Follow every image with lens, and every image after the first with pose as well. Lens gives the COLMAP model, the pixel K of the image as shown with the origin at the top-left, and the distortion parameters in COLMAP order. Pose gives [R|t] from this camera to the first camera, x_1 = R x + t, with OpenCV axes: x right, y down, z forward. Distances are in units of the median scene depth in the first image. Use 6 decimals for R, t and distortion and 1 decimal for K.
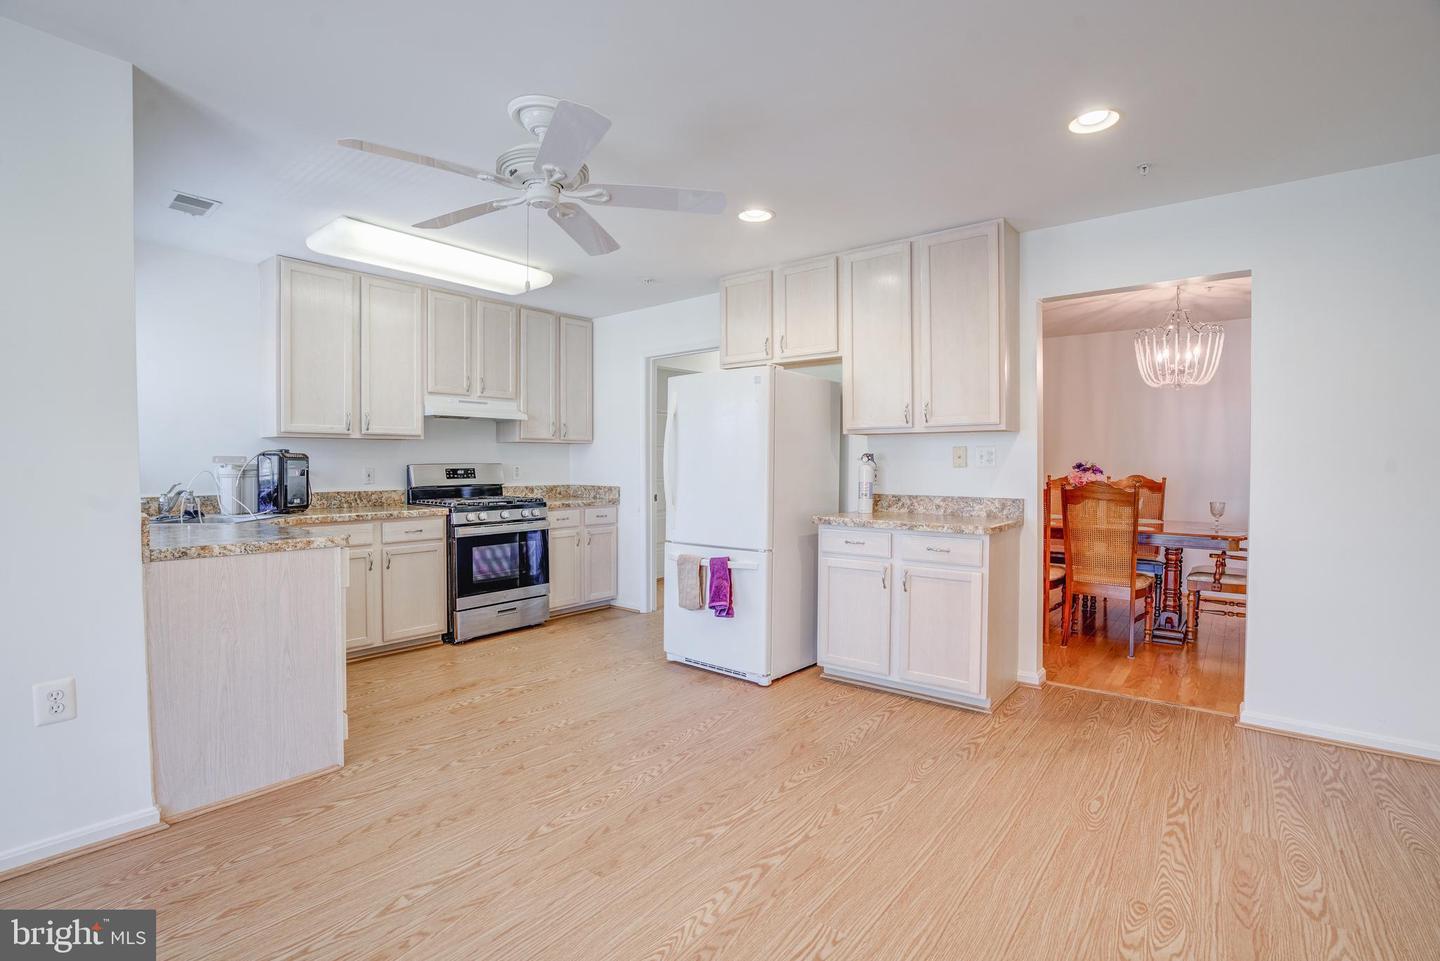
lens RADIAL K [[673.8, 0, 716.0], [0, 673.8, 484.0], [0, 0, 1]] dist [-0.047143, 0.000209]
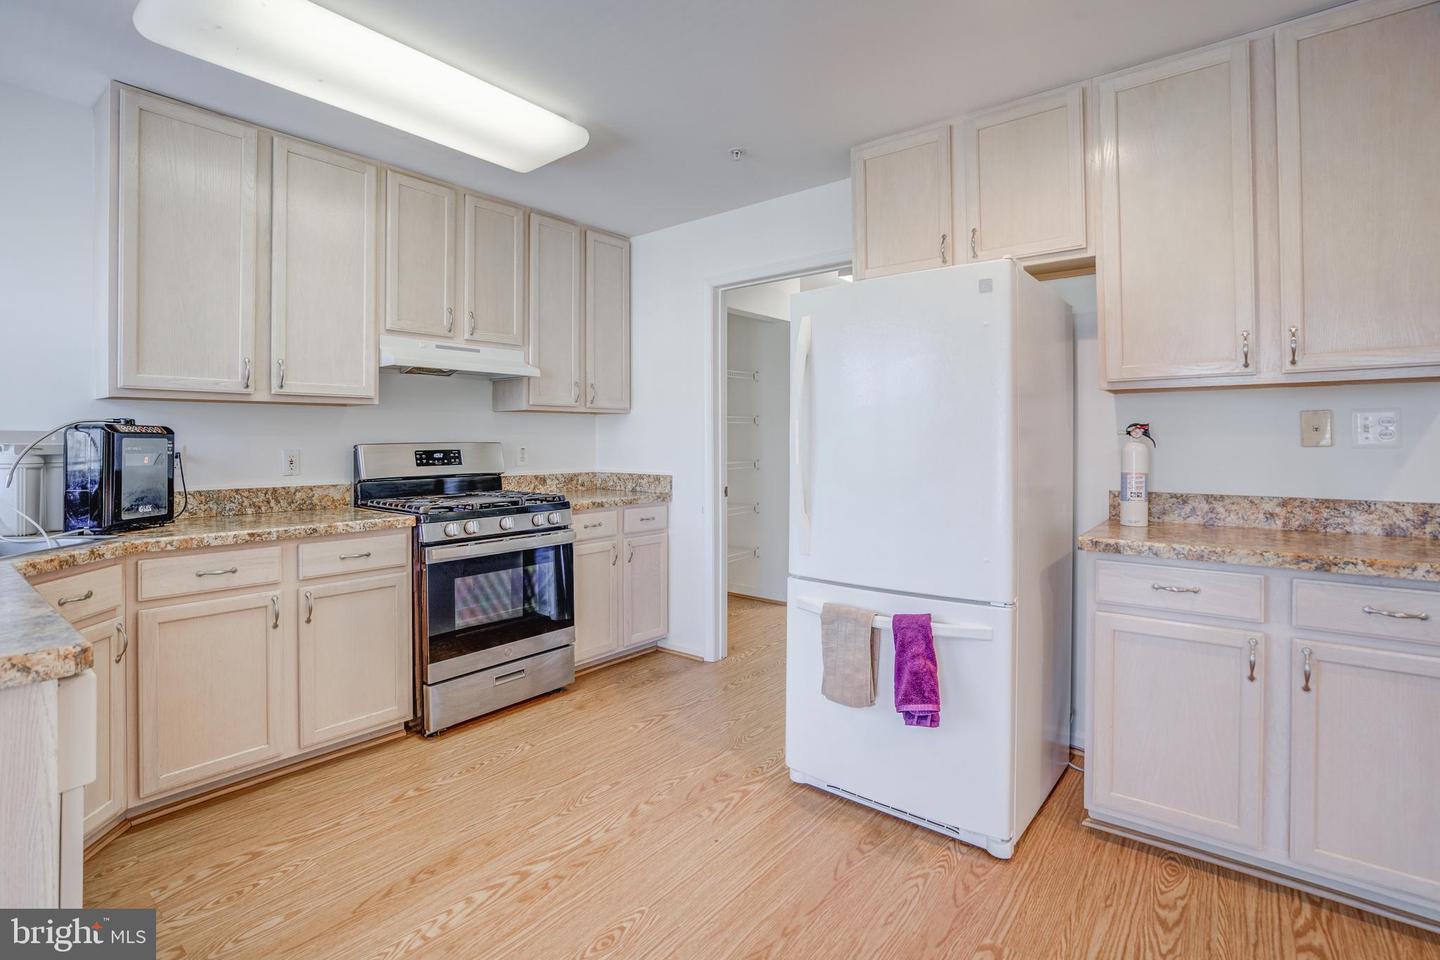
lens RADIAL K [[681.2, 0, 714.9], [0, 681.2, 447.9], [0, 0, 1]] dist [-0.058316, 0.023914]
pose [[0.999983, -0.003051, 0.004880, -0.128428], [0.003156, 0.999761, -0.021622, -0.011398], [-0.004812, 0.021637, 0.999754, 0.379913]]
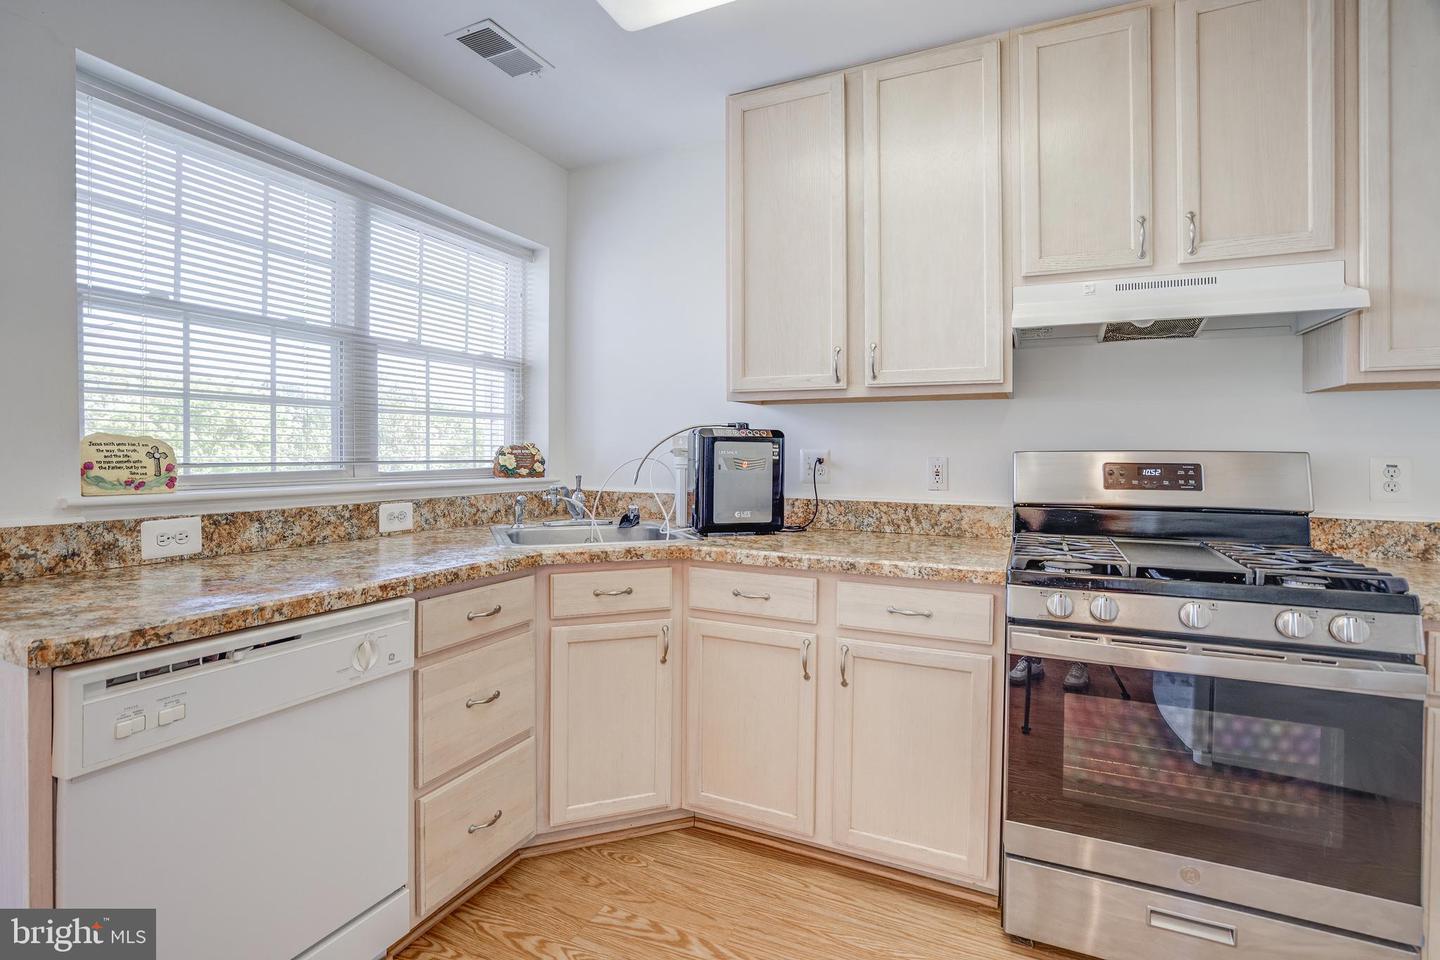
lens RADIAL K [[681.2, 0, 714.9], [0, 681.2, 447.9], [0, 0, 1]] dist [-0.058316, 0.023914]
pose [[0.226202, 0.002185, -0.974078, -0.070454], [-0.035971, 0.999334, -0.006112, -0.023113], [0.973416, 0.036421, 0.226130, 0.751580]]
